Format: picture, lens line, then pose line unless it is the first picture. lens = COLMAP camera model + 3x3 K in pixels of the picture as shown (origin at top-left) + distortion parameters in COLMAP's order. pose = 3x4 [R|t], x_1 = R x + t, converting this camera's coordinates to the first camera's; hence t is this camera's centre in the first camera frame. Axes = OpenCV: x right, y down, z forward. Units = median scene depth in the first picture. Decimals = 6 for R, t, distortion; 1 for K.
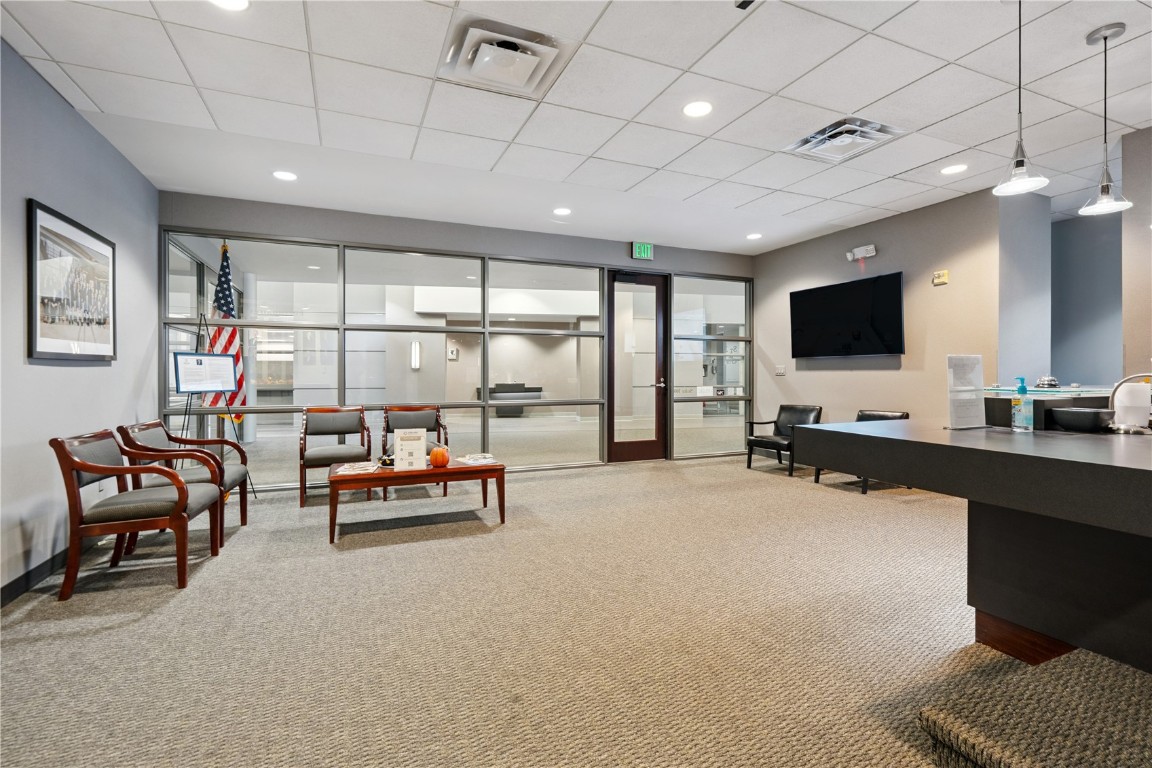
lens RADIAL K [[528.4, 0, 580.6], [0, 528.4, 379.4], [0, 0, 1]] dist [-0.003656, 0.001610]
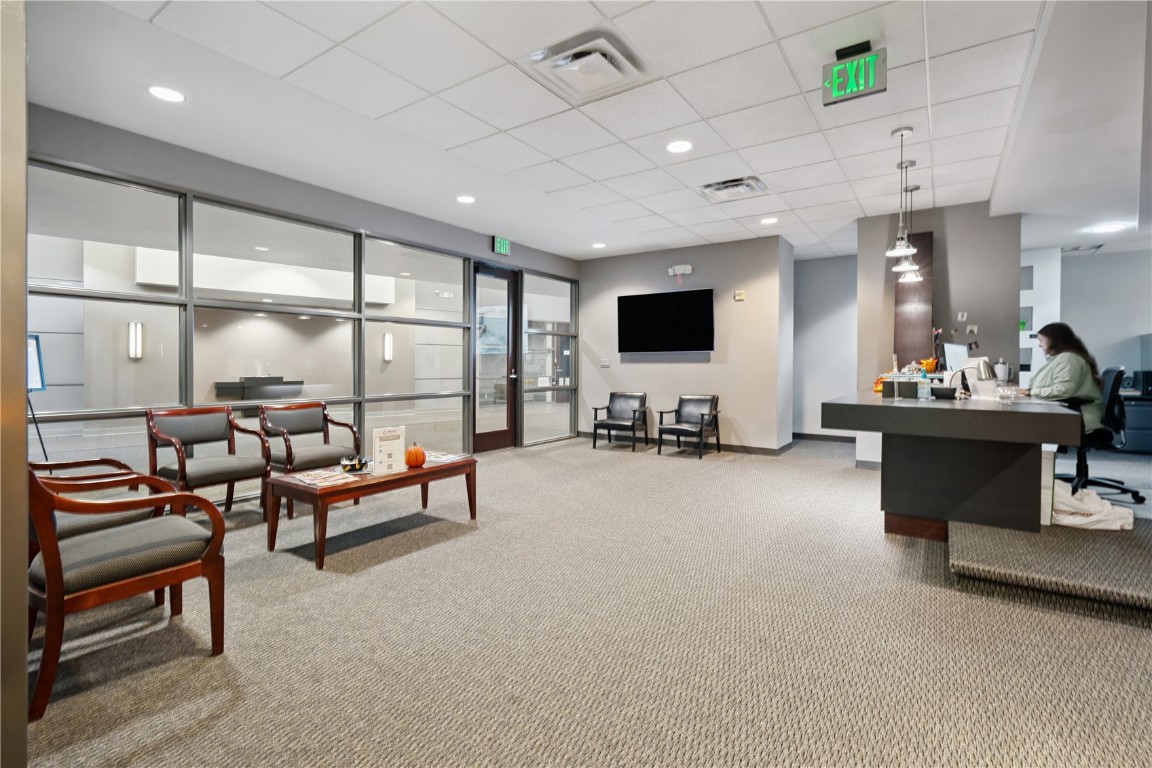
lens RADIAL K [[528.4, 0, 581.8], [0, 528.4, 376.0], [0, 0, 1]] dist [-0.003656, 0.001610]
pose [[0.848031, -0.008776, 0.529874, -0.334631], [0.003854, 0.999939, 0.010393, -0.000142], [-0.529932, -0.006771, 0.848013, 0.049506]]
